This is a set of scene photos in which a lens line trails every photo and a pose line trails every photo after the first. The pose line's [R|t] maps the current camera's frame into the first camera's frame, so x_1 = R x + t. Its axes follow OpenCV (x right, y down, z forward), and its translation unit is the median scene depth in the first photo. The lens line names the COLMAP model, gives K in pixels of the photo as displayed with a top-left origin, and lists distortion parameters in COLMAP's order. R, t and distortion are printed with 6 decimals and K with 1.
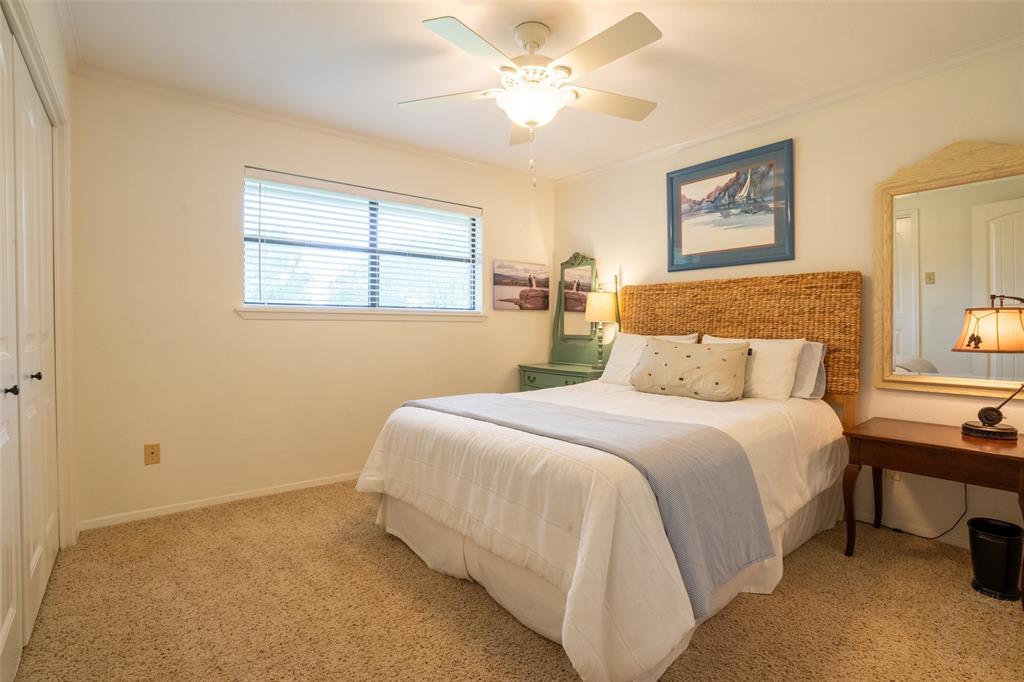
lens RADIAL K [[478.0, 0, 515.6], [0, 478.0, 334.7], [0, 0, 1]] dist [-0.062181, 0.020623]
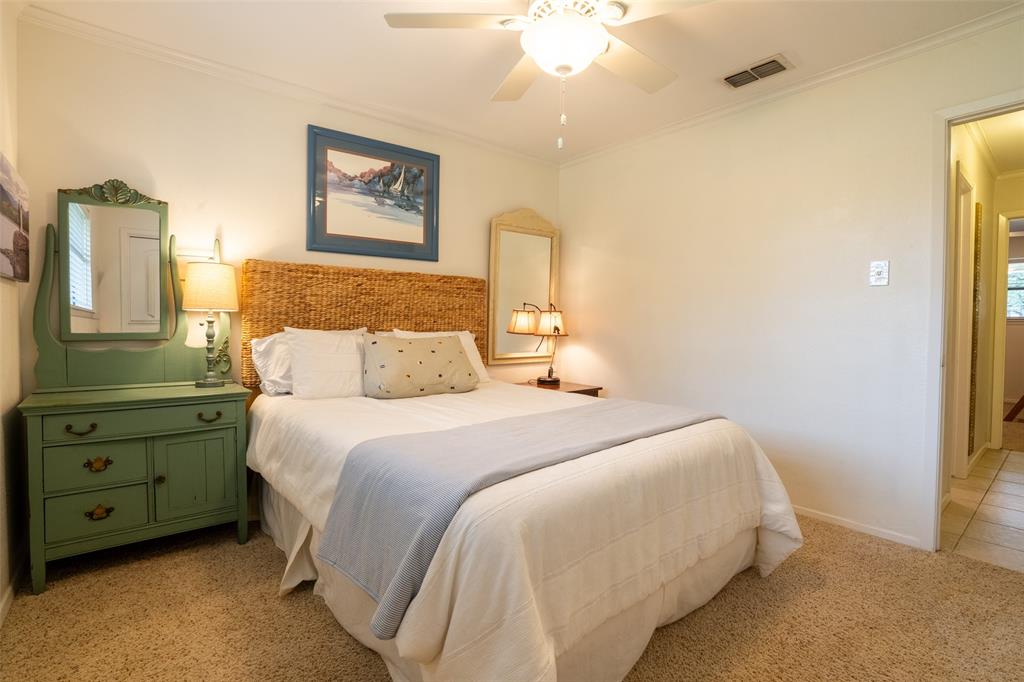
lens RADIAL K [[478.0, 0, 521.7], [0, 478.0, 334.5], [0, 0, 1]] dist [-0.062181, 0.020623]
pose [[0.014774, -0.025659, 0.999562, -0.523460], [0.008114, 0.999641, 0.025541, -0.010106], [-0.999858, 0.007733, 0.014976, 0.717835]]
